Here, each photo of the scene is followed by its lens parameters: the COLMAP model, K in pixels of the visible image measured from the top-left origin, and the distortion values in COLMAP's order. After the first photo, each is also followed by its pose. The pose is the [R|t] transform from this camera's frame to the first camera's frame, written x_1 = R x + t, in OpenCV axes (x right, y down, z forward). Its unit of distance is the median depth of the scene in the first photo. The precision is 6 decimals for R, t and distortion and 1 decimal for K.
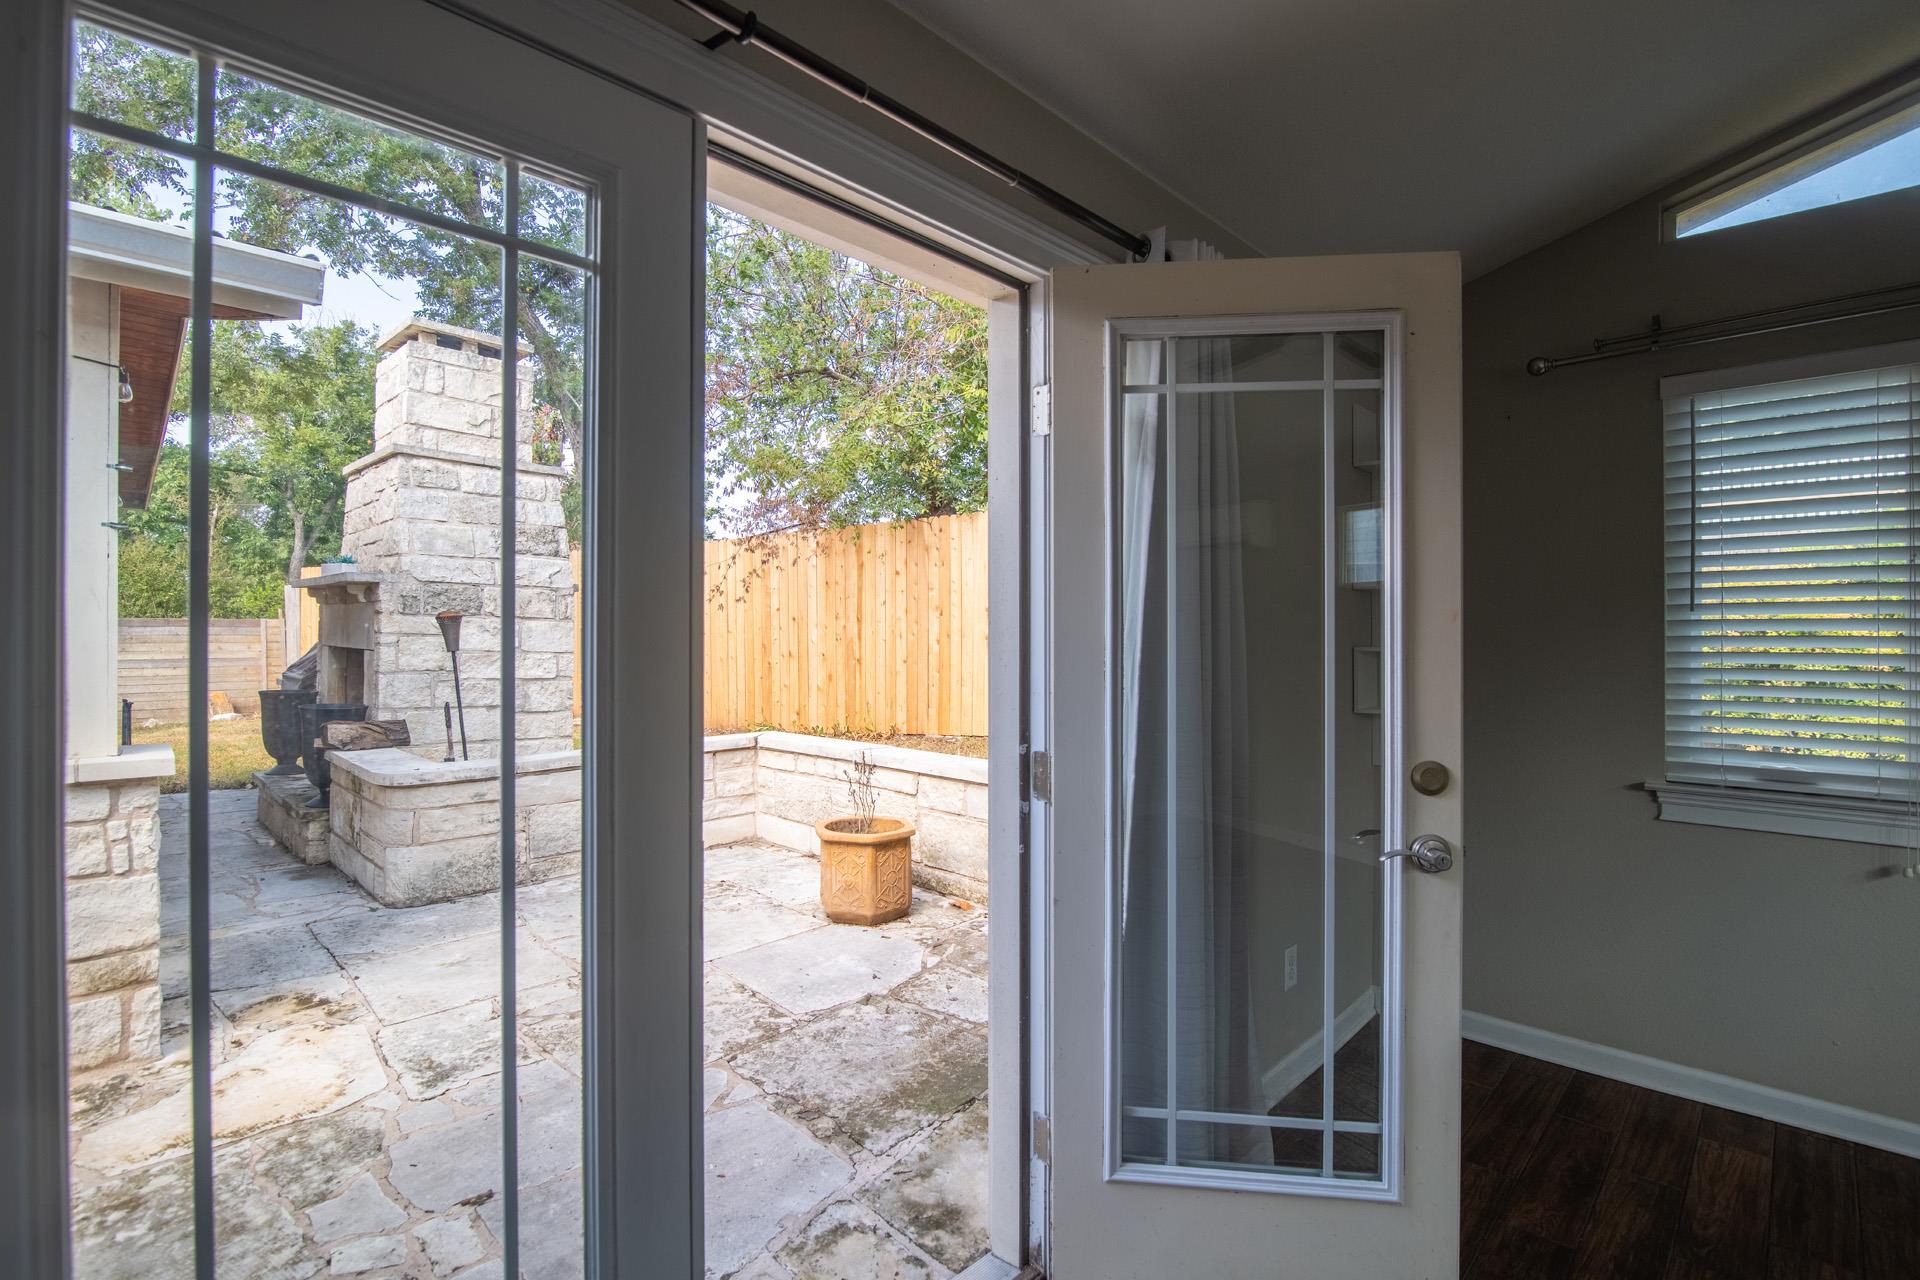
lens RADIAL K [[898.5, 0, 949.9], [0, 898.5, 623.8], [0, 0, 1]] dist [-0.019143, 0.000600]
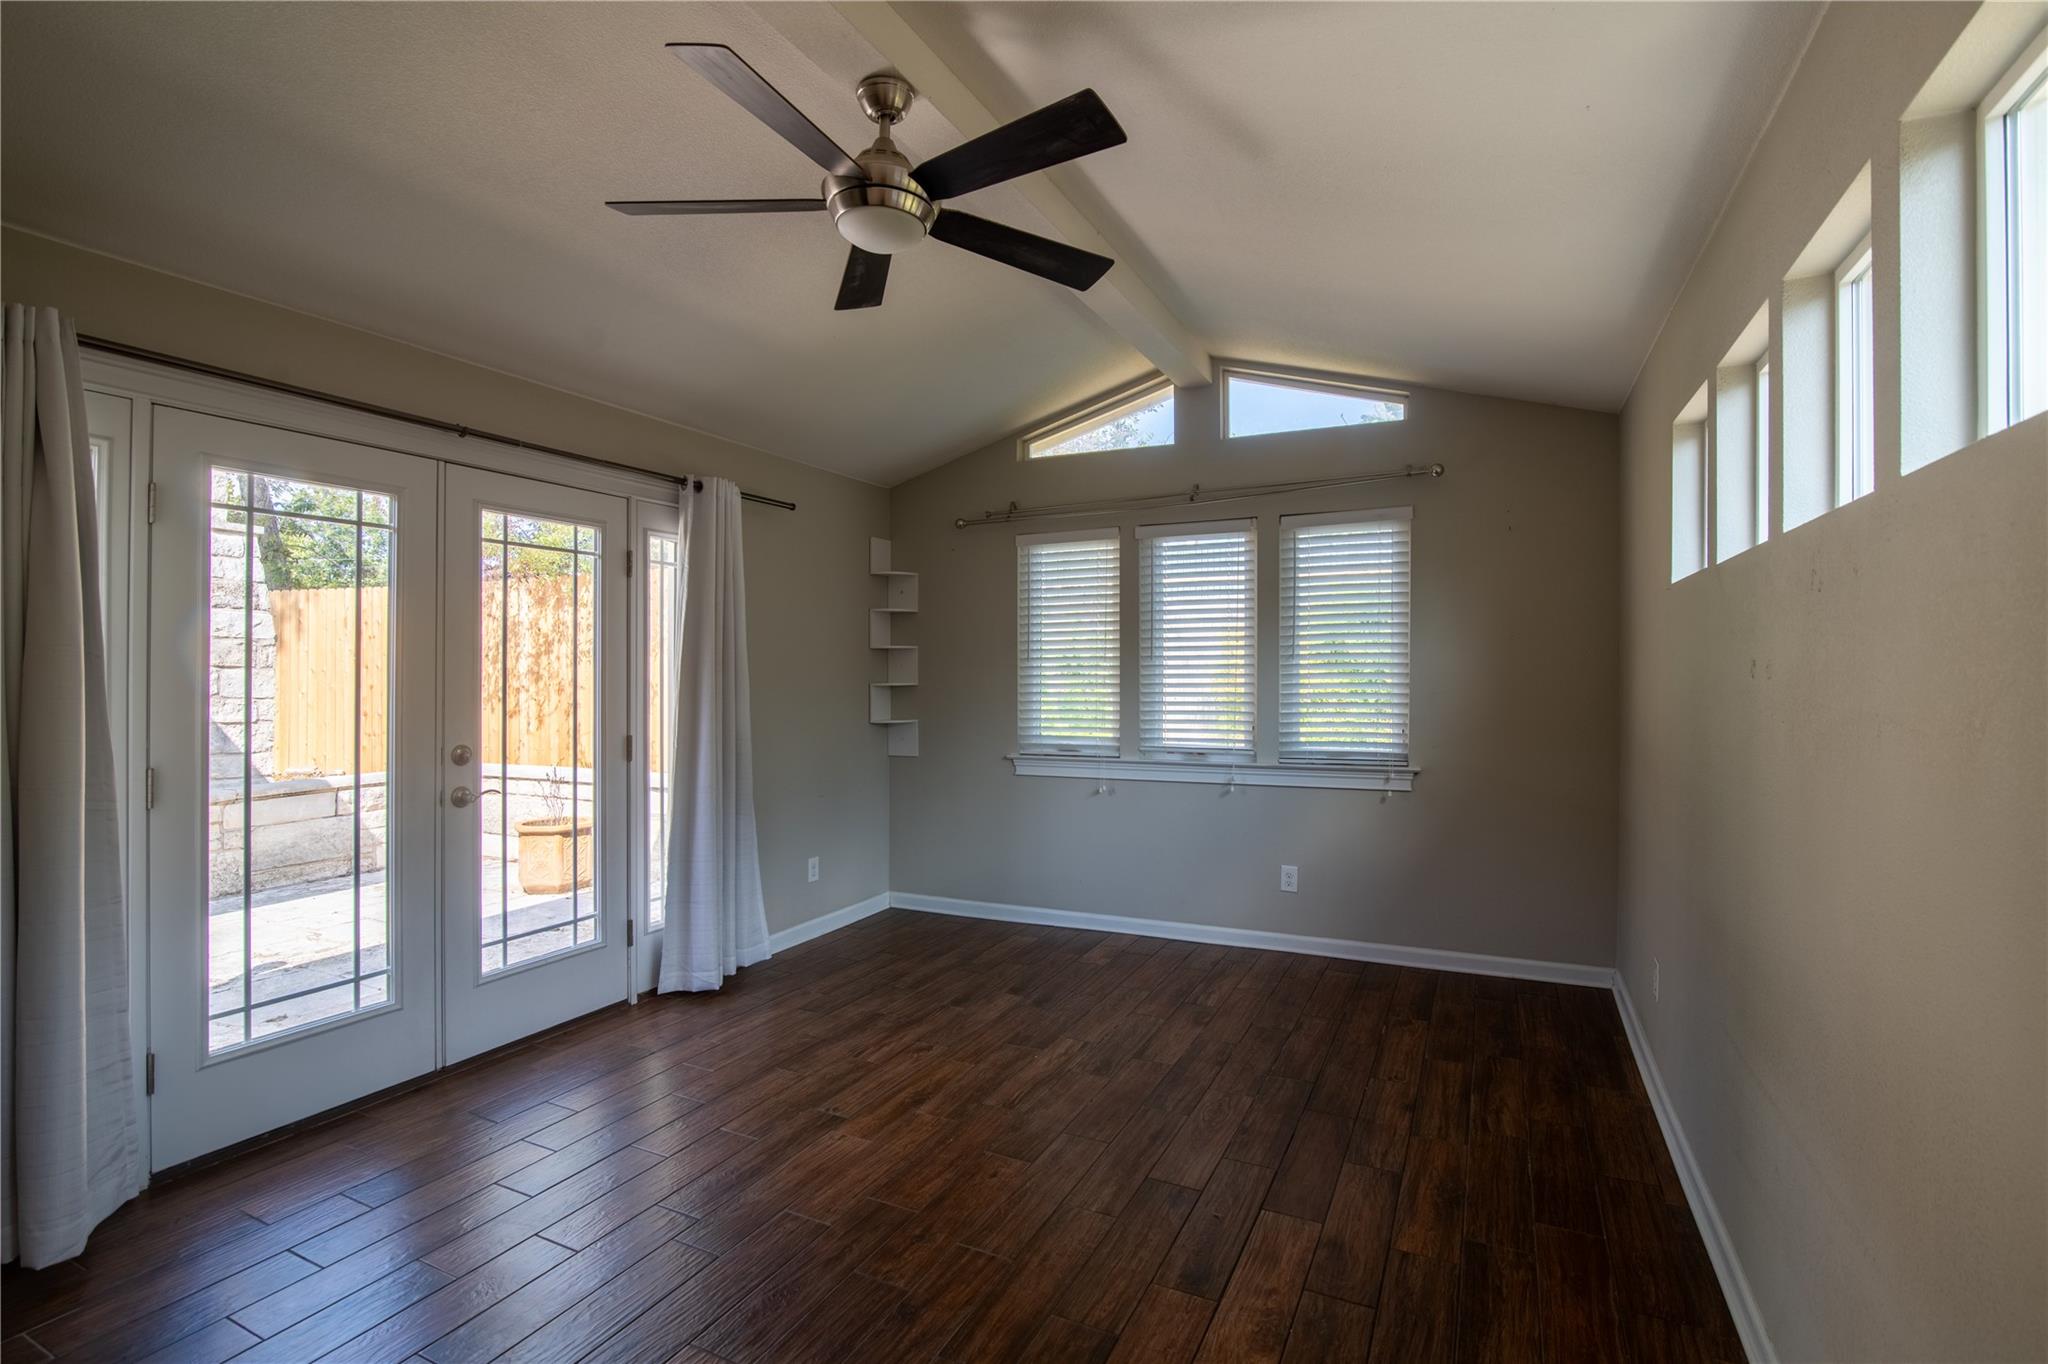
lens RADIAL K [[958.5, 0, 1015.1], [0, 958.5, 662.1], [0, 0, 1]] dist [-0.019143, 0.000600]
pose [[0.949712, -0.004599, 0.313090, 0.178653], [0.005608, 0.999982, -0.002322, -0.010084], [-0.313074, 0.003961, 0.949720, -0.895392]]
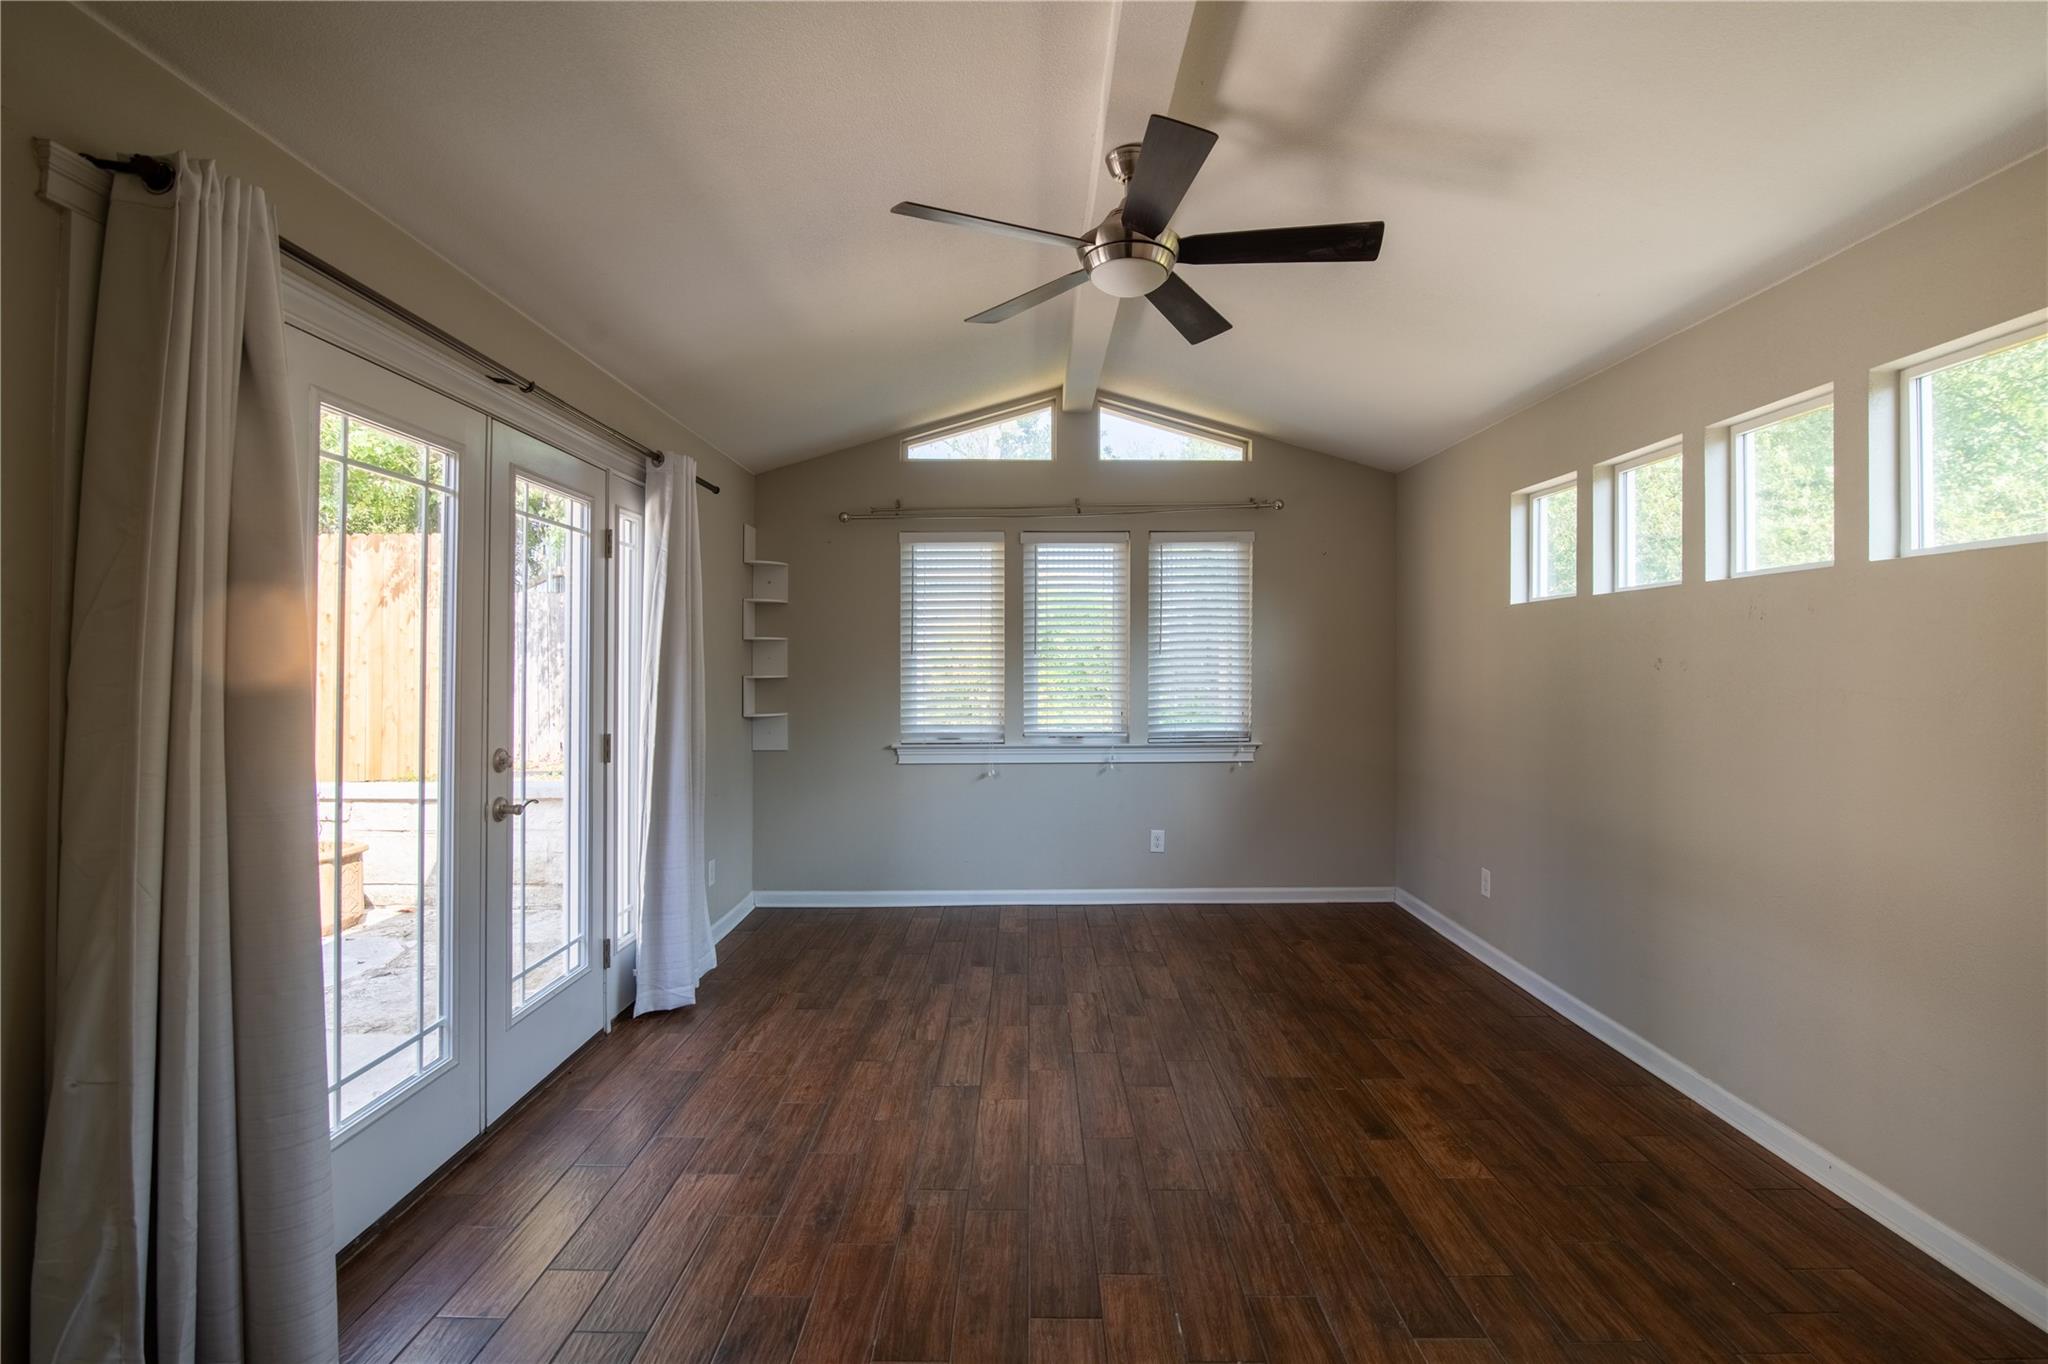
lens RADIAL K [[958.5, 0, 1022.5], [0, 958.5, 642.1], [0, 0, 1]] dist [-0.019143, 0.000600]
pose [[0.715542, 0.010248, 0.698495, -0.447878], [-0.001020, 0.999907, -0.013626, -0.013738], [-0.698569, 0.009038, 0.715486, -0.660490]]
